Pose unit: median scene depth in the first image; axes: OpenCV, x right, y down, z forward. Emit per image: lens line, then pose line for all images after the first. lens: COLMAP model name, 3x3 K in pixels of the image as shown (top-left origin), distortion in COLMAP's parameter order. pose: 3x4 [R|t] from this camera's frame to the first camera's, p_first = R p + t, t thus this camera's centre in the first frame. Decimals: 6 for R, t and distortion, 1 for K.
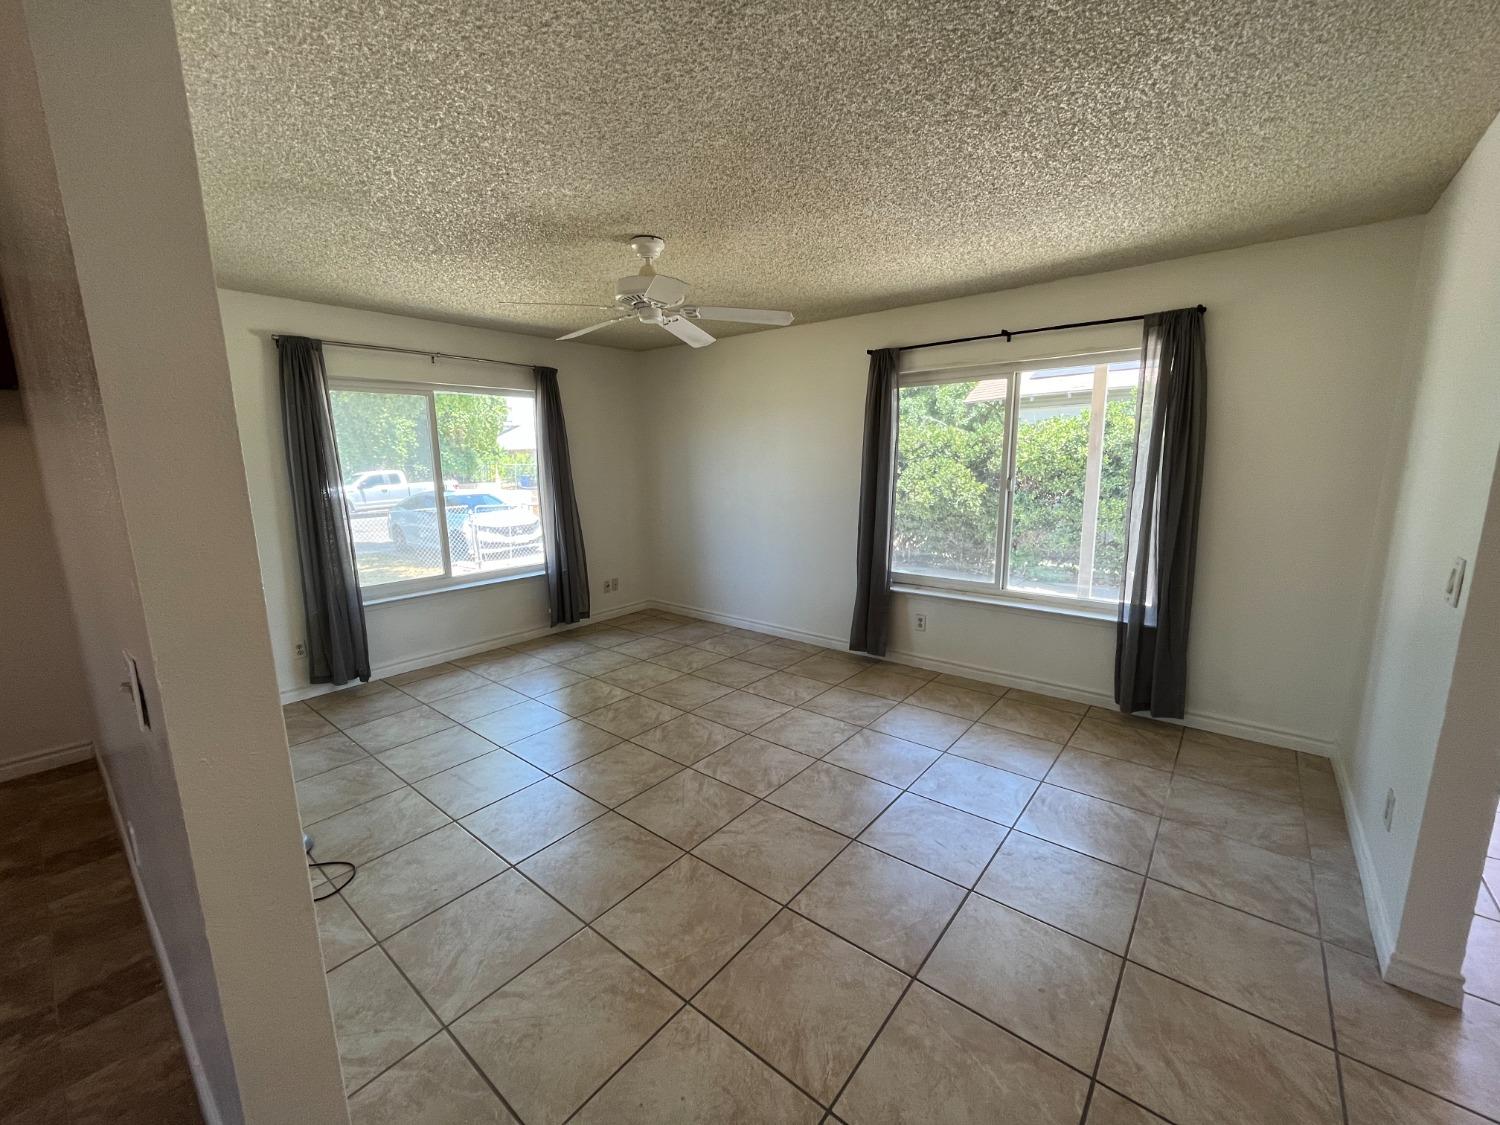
lens RADIAL K [[604.5, 0, 746.8], [0, 604.5, 570.3], [0, 0, 1]] dist [0.000020, -0.001004]
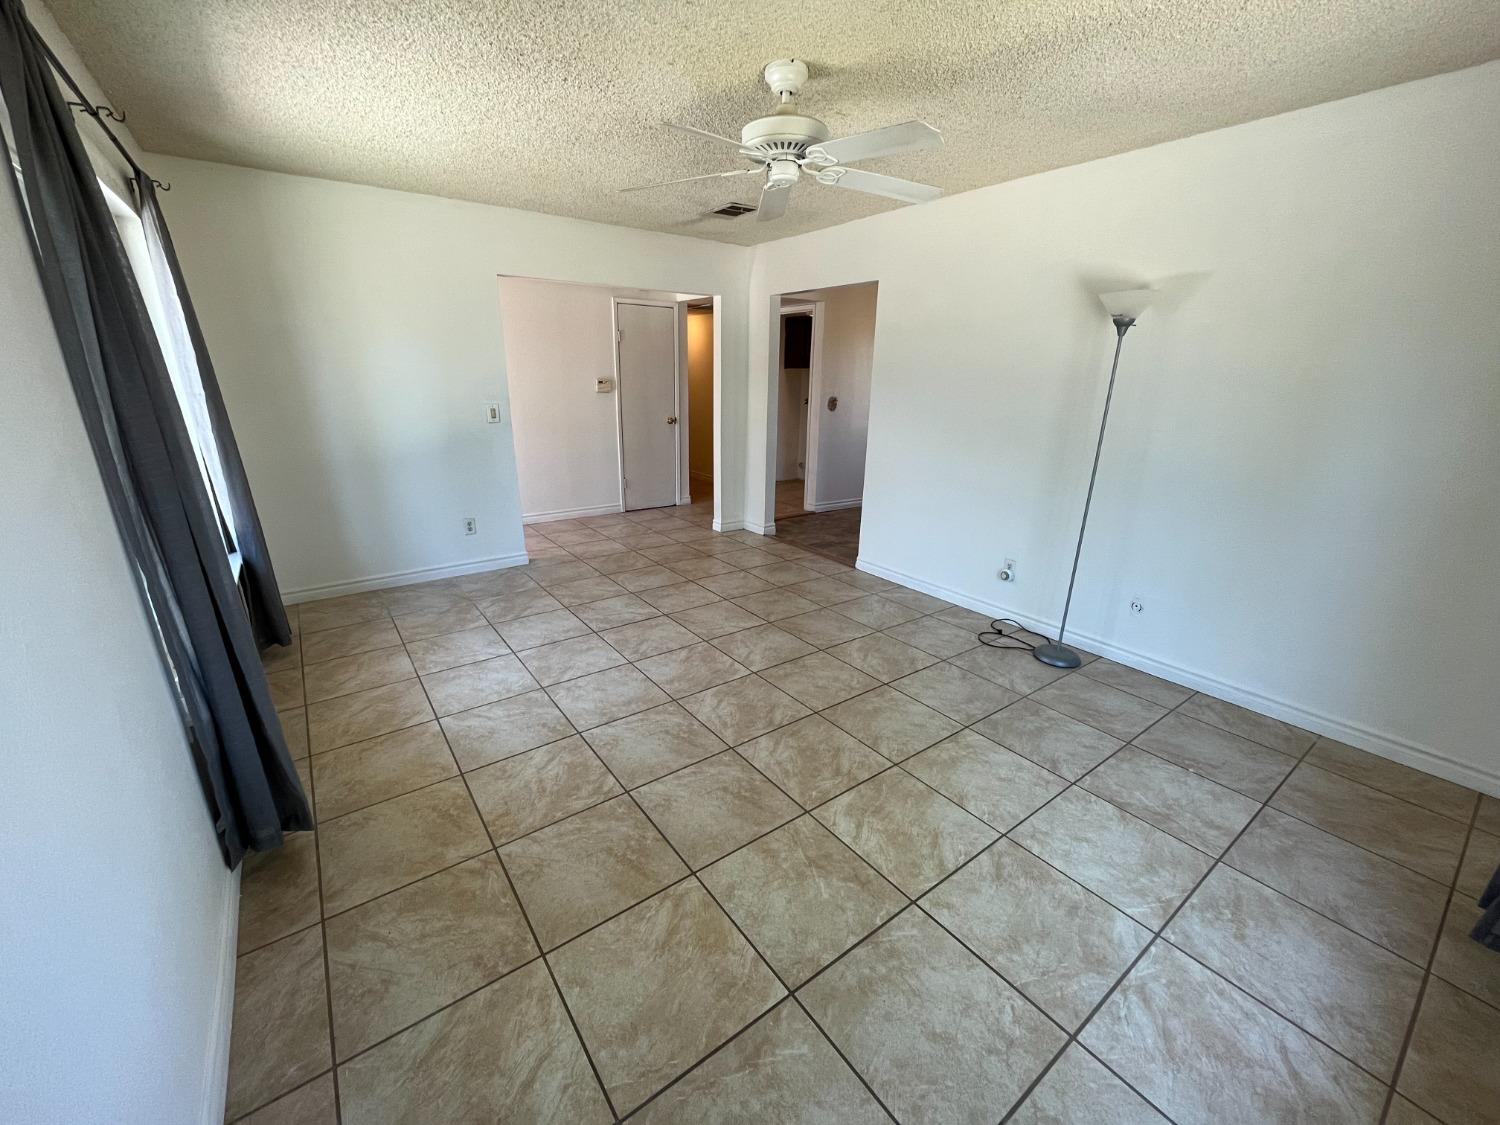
lens RADIAL K [[604.5, 0, 755.3], [0, 604.5, 568.0], [0, 0, 1]] dist [0.000020, -0.001004]
pose [[-0.972163, -0.073157, 0.222591, -0.254539], [0.042899, 0.878373, 0.476046, -0.260685], [-0.230344, 0.472343, -0.850784, 1.444232]]
